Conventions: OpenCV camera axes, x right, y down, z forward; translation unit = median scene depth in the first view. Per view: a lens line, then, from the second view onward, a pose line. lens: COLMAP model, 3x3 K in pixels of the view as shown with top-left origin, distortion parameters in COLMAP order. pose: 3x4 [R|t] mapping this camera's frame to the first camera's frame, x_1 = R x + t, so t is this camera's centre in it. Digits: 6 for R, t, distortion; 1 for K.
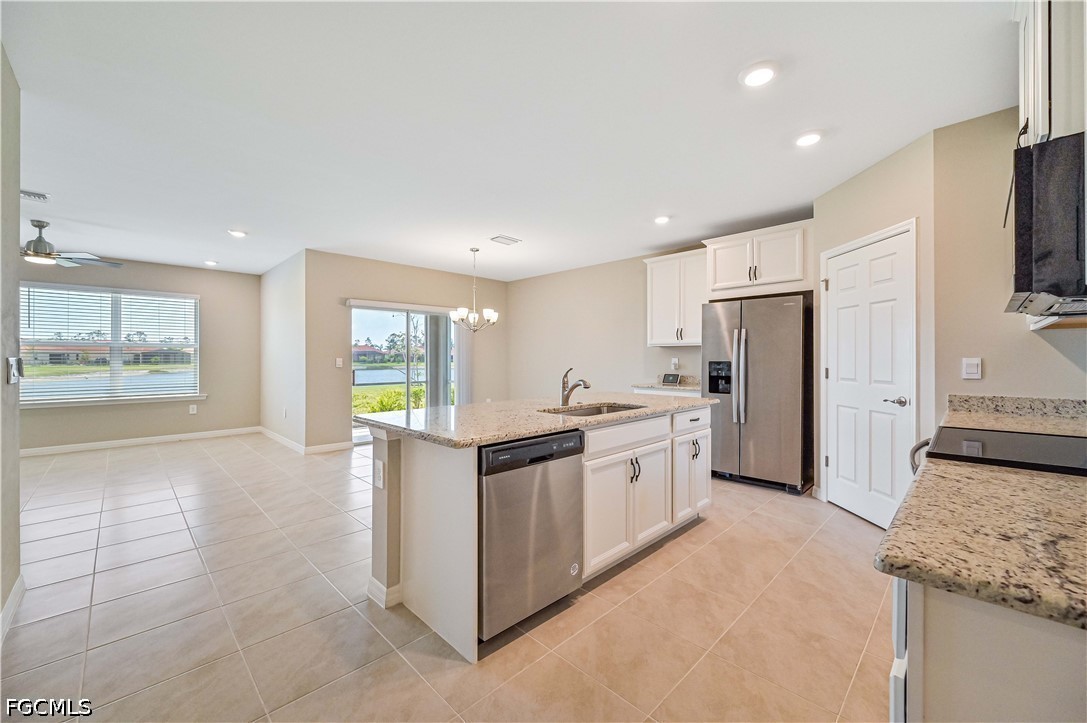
lens RADIAL K [[433.4, 0, 546.7], [0, 433.4, 353.4], [0, 0, 1]] dist [-0.000109, 0.000042]
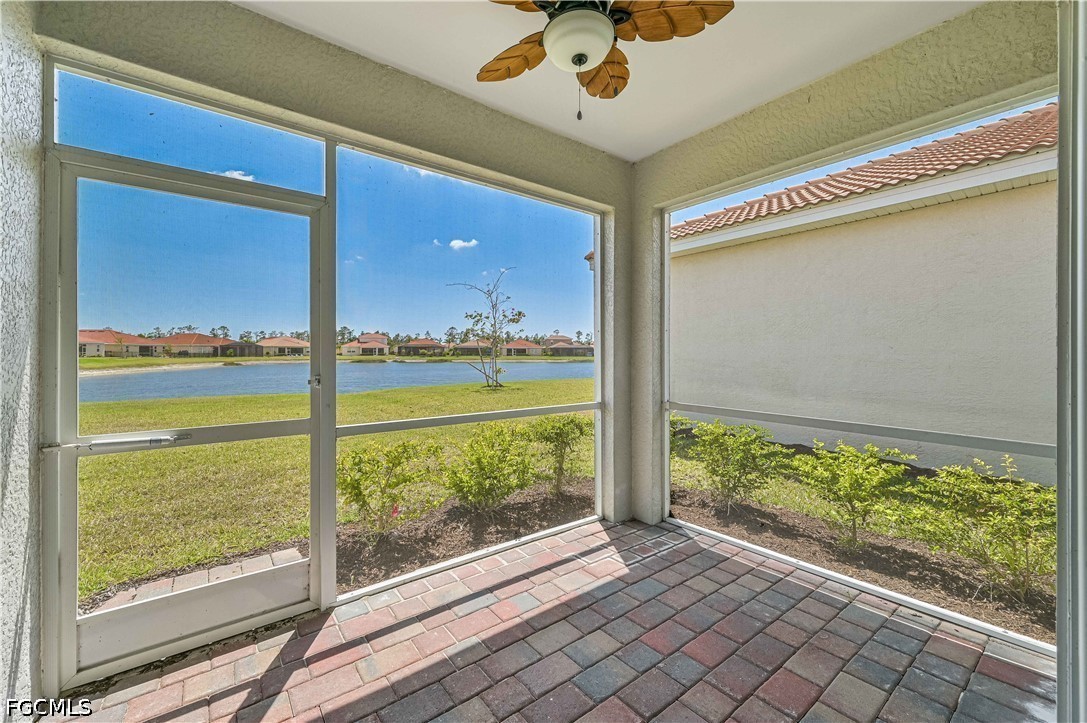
lens RADIAL K [[433.4, 0, 546.7], [0, 433.4, 353.4], [0, 0, 1]] dist [-0.000109, 0.000042]
pose [[0.992505, 0.002355, -0.122181, -0.382841], [-0.000655, 0.999902, 0.013950, 0.026157], [0.122202, -0.013765, 0.992410, 0.889956]]
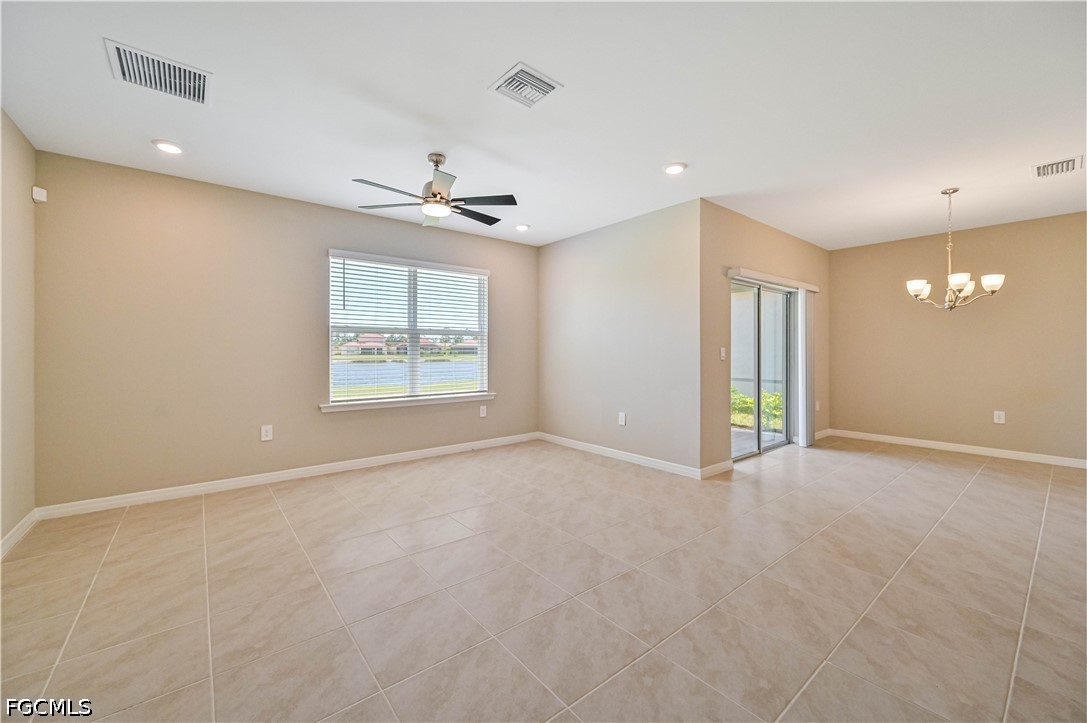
lens RADIAL K [[430.0, 0, 546.4], [0, 430.0, 357.7], [0, 0, 1]] dist [-0.002158, -0.000209]
pose [[0.995798, 0.001702, -0.091564, -0.599680], [0.000662, 0.999667, 0.025787, 0.007696], [0.091578, -0.025739, 0.995465, 0.202013]]
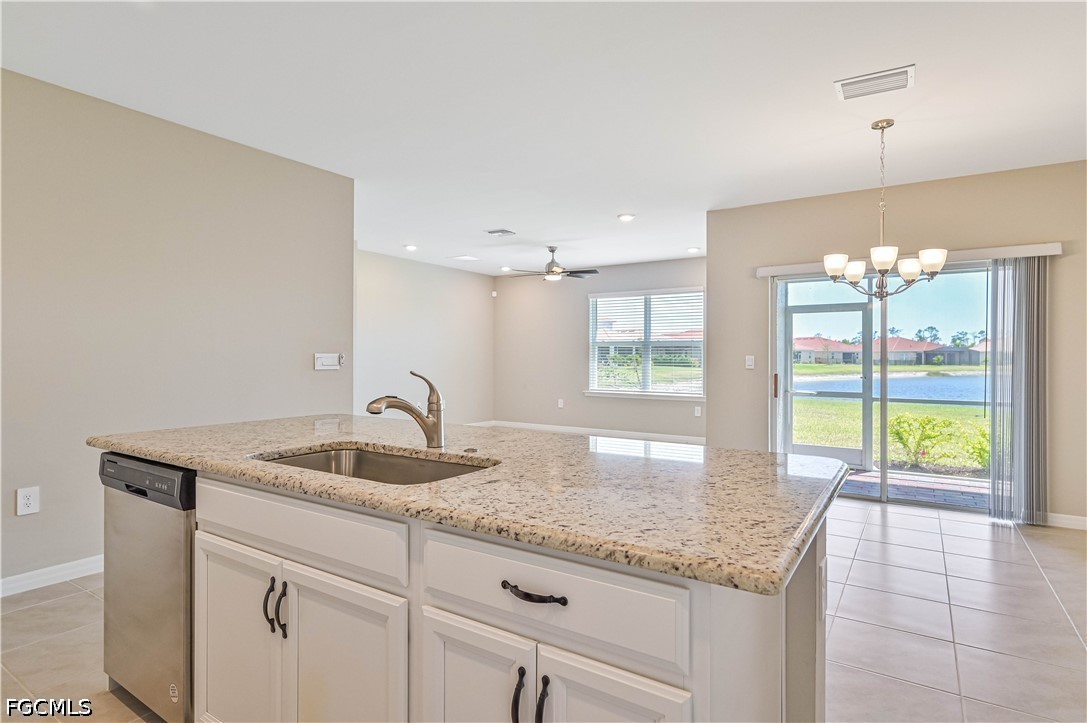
lens RADIAL K [[574.5, 0, 542.5], [0, 574.5, 354.0], [0, 0, 1]] dist [0.003861, 0.001268]
pose [[0.207642, -0.003628, -0.978198, 0.294749], [0.007294, 0.999971, -0.002160, 0.006731], [0.978178, -0.006686, 0.207662, 0.408399]]
